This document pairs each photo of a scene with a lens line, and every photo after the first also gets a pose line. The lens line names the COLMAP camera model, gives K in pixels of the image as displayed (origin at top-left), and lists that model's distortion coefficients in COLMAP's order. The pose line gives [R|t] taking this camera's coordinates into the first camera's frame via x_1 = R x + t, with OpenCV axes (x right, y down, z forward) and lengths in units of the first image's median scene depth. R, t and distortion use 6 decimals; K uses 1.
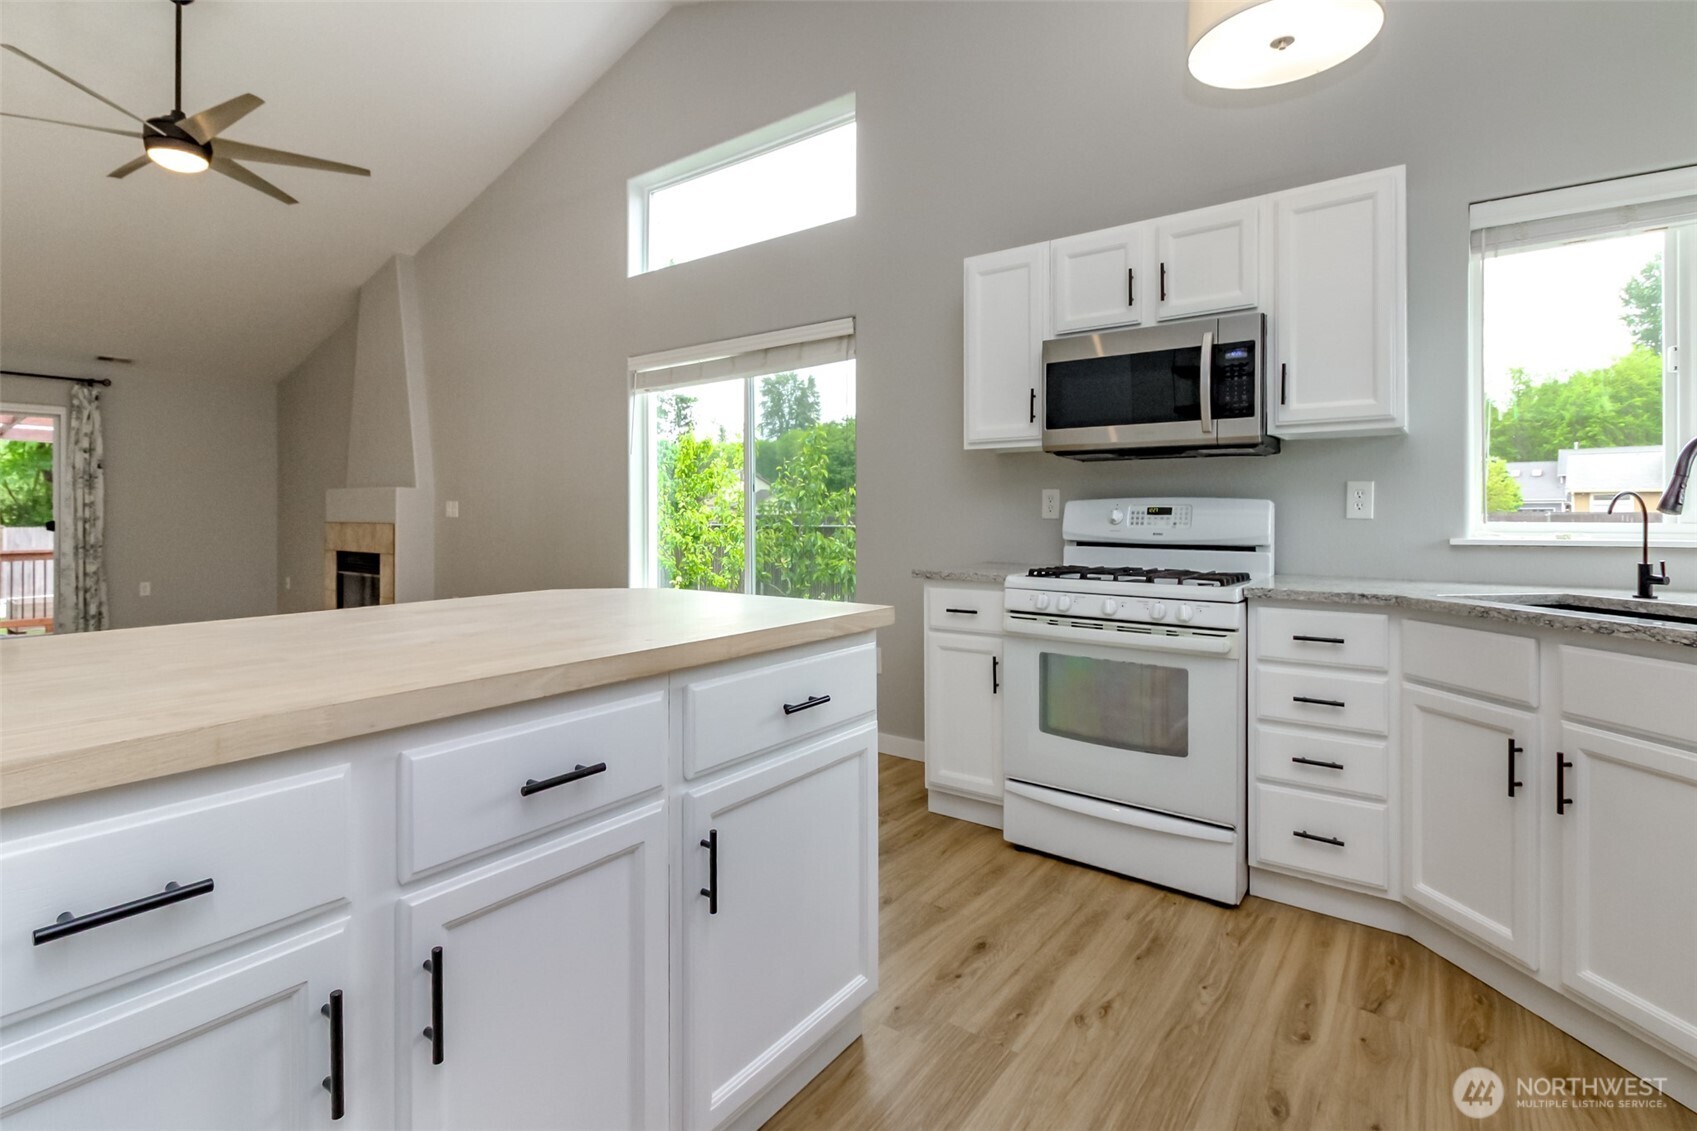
lens RADIAL K [[779.6, 0, 662.3], [0, 779.6, 513.1], [0, 0, 1]] dist [-0.000143, -0.000269]
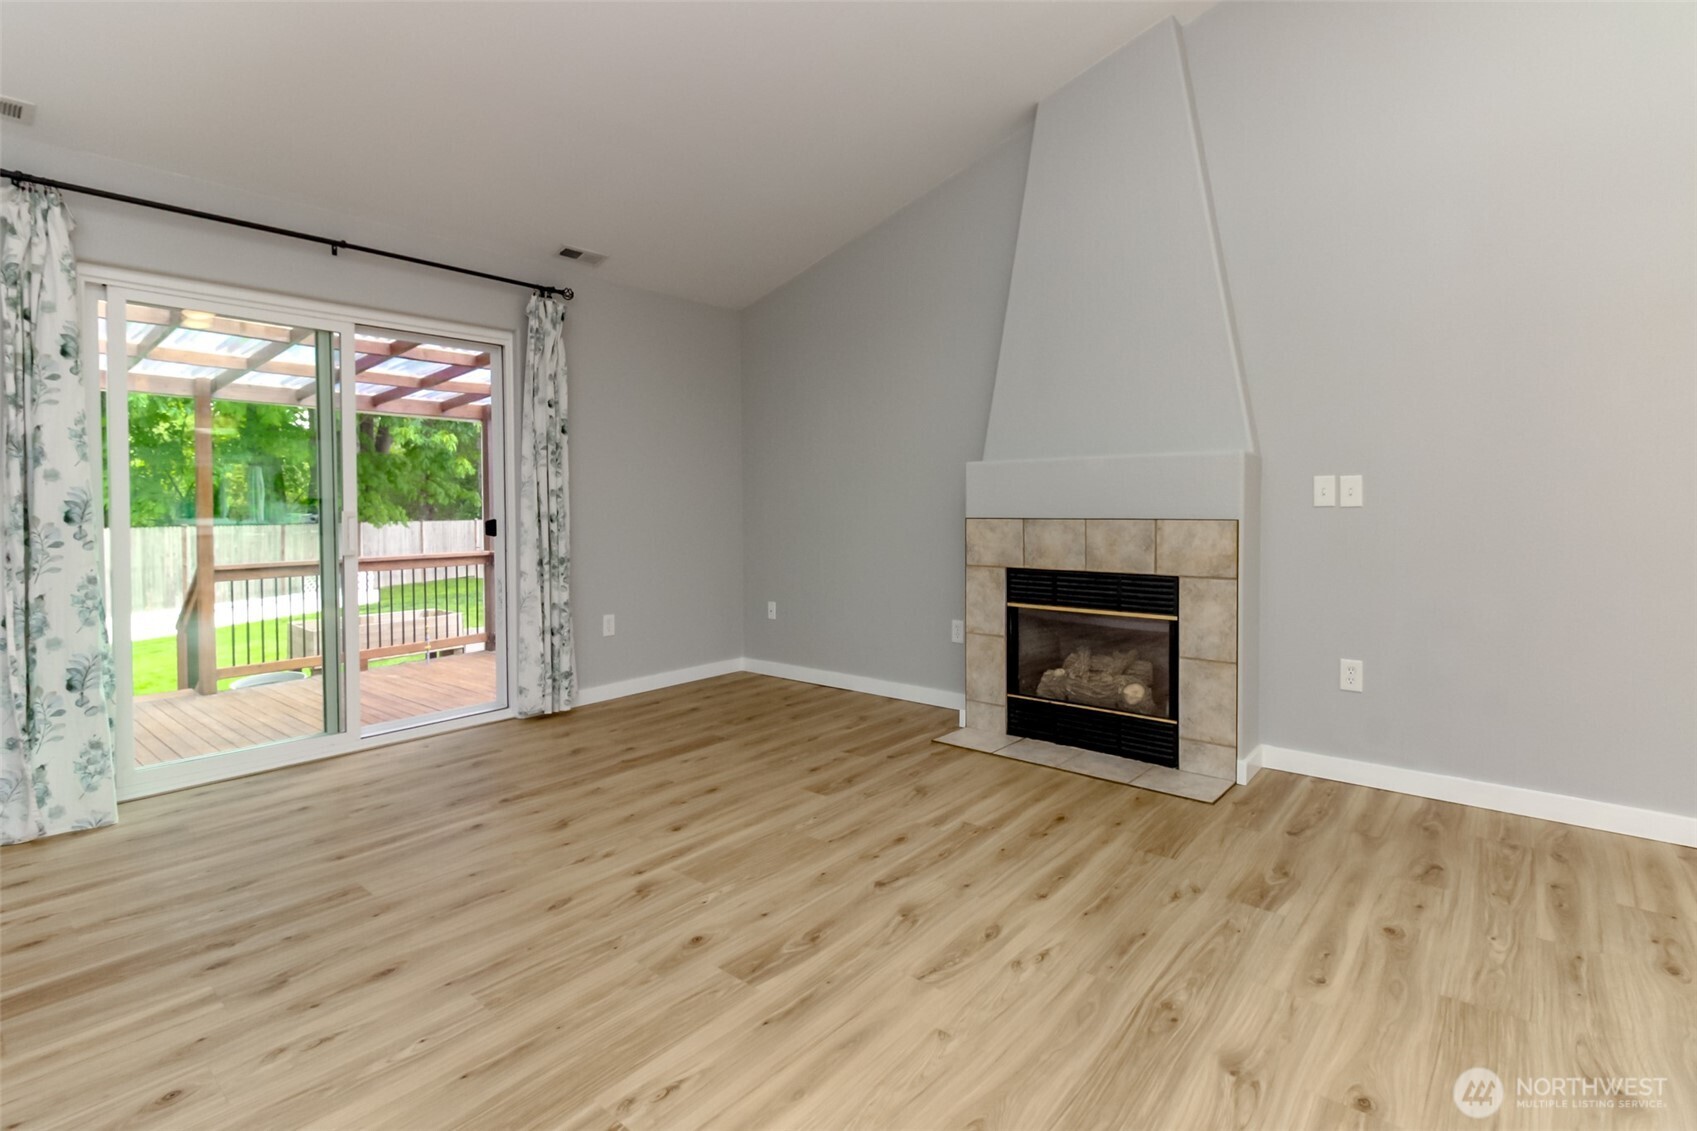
lens RADIAL K [[770.5, 0, 667.6], [0, 770.5, 525.7], [0, 0, 1]] dist [0.001711, 0.000130]
pose [[0.996786, -0.006928, -0.079813, -0.600872], [0.008944, 0.999649, 0.024924, 0.000984], [0.079612, -0.025558, 0.996498, 0.405330]]
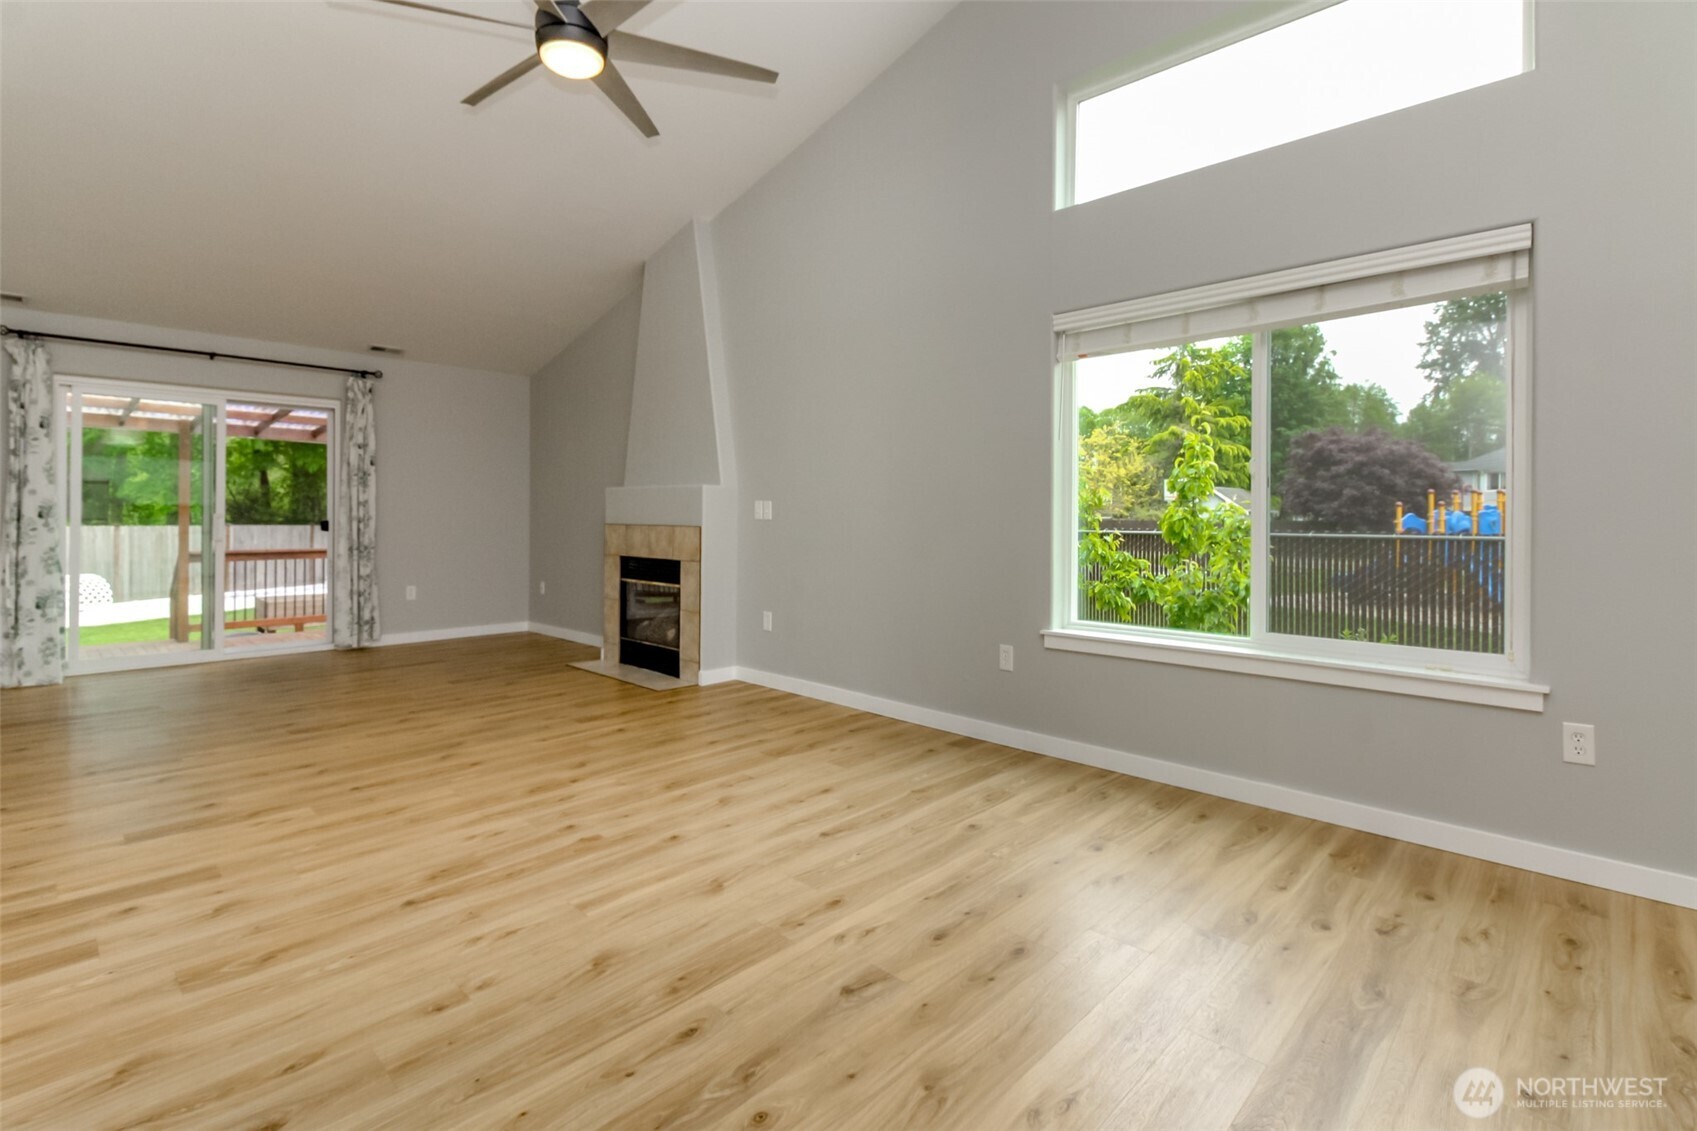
lens RADIAL K [[764.4, 0, 668.7], [0, 764.4, 517.0], [0, 0, 1]] dist [0.001941, -0.000396]
pose [[0.987337, 0.005837, -0.158529, -0.223658], [-0.005245, 0.999978, 0.004151, -0.000290], [0.158550, -0.003267, 0.987346, 0.145133]]
